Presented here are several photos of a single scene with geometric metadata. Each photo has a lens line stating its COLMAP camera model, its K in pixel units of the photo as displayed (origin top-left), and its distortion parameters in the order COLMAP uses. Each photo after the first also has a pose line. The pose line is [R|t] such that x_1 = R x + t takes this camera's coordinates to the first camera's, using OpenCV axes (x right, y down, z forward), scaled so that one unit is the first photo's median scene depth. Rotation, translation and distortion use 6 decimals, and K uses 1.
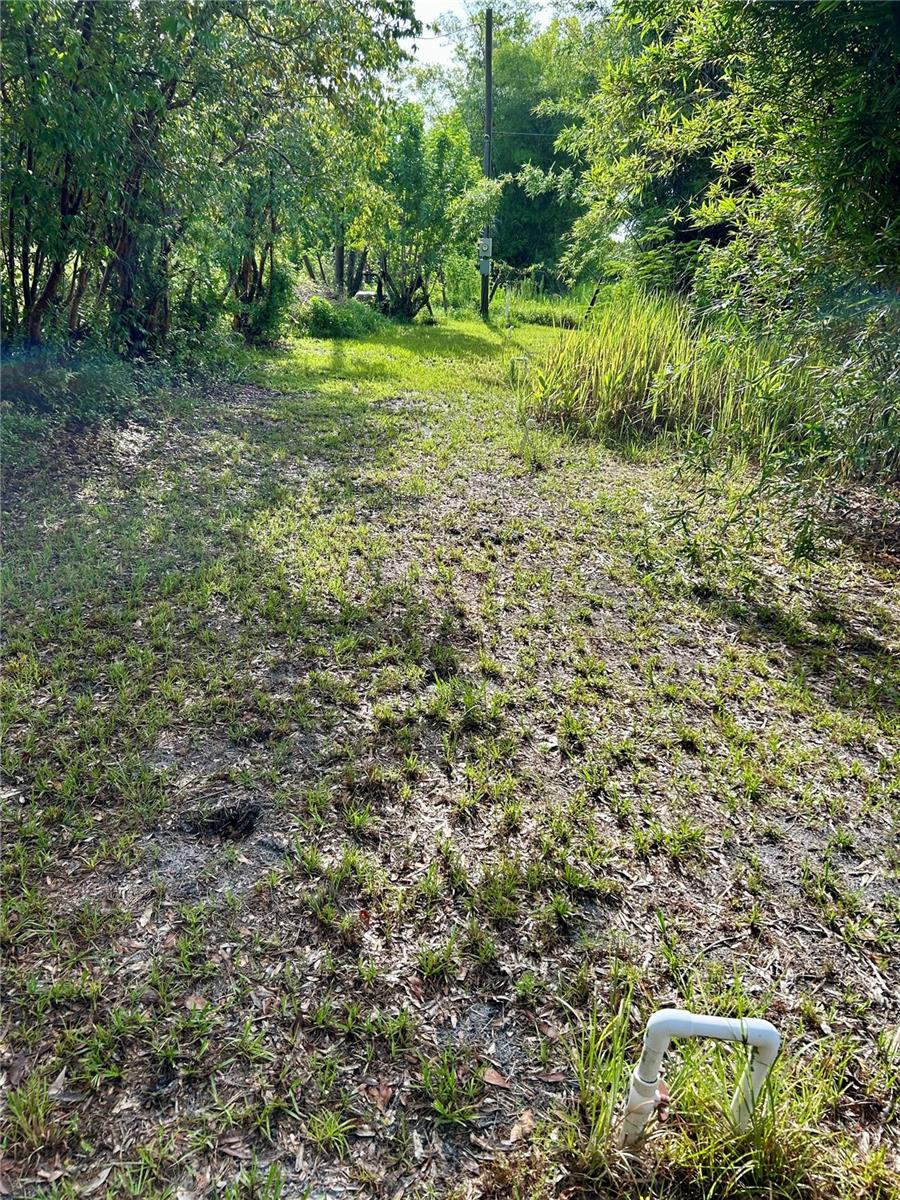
lens RADIAL K [[912.4, 0, 451.9], [0, 912.4, 600.1], [0, 0, 1]] dist [-0.003307, -0.001347]
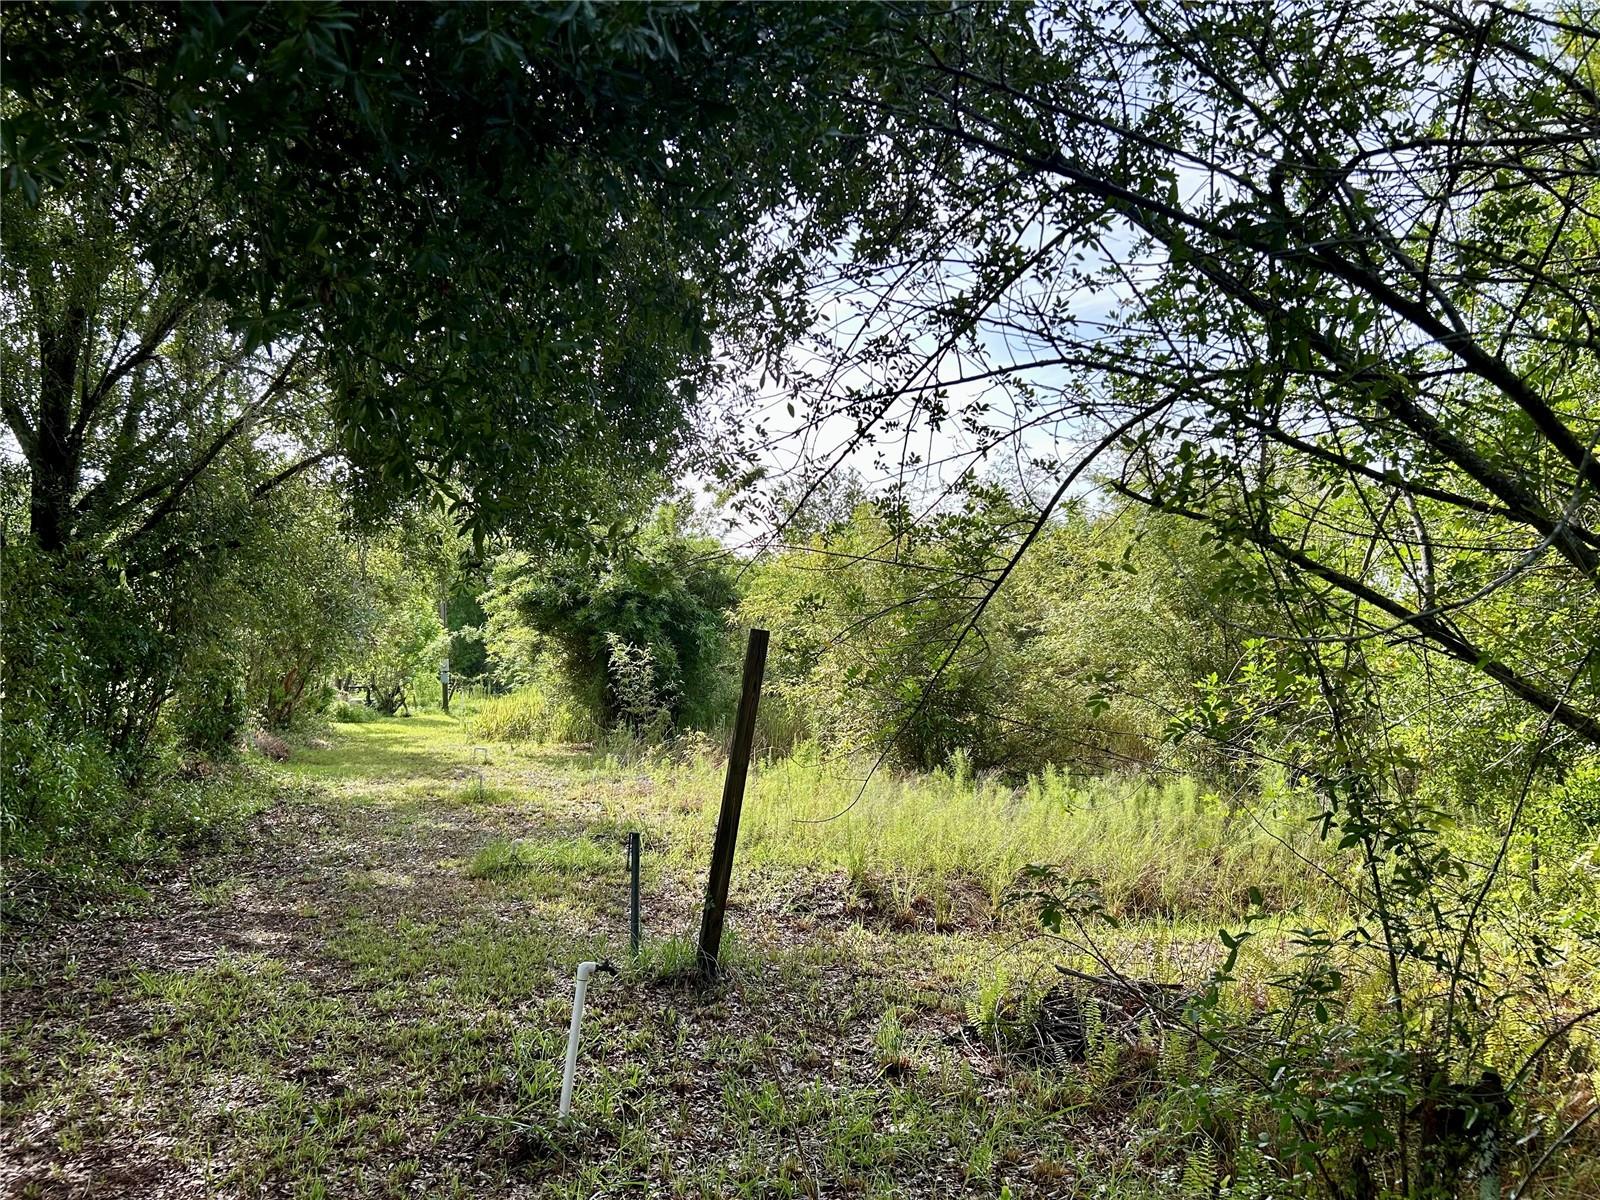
lens RADIAL K [[1216.5, 0, 800.7], [0, 1216.5, 597.6], [0, 0, 1]] dist [-0.003307, -0.001347]
pose [[0.948523, -0.026976, 0.315557, -0.033768], [0.150085, 0.915671, -0.372857, 0.326787], [-0.278888, 0.401023, 0.872583, -0.903911]]
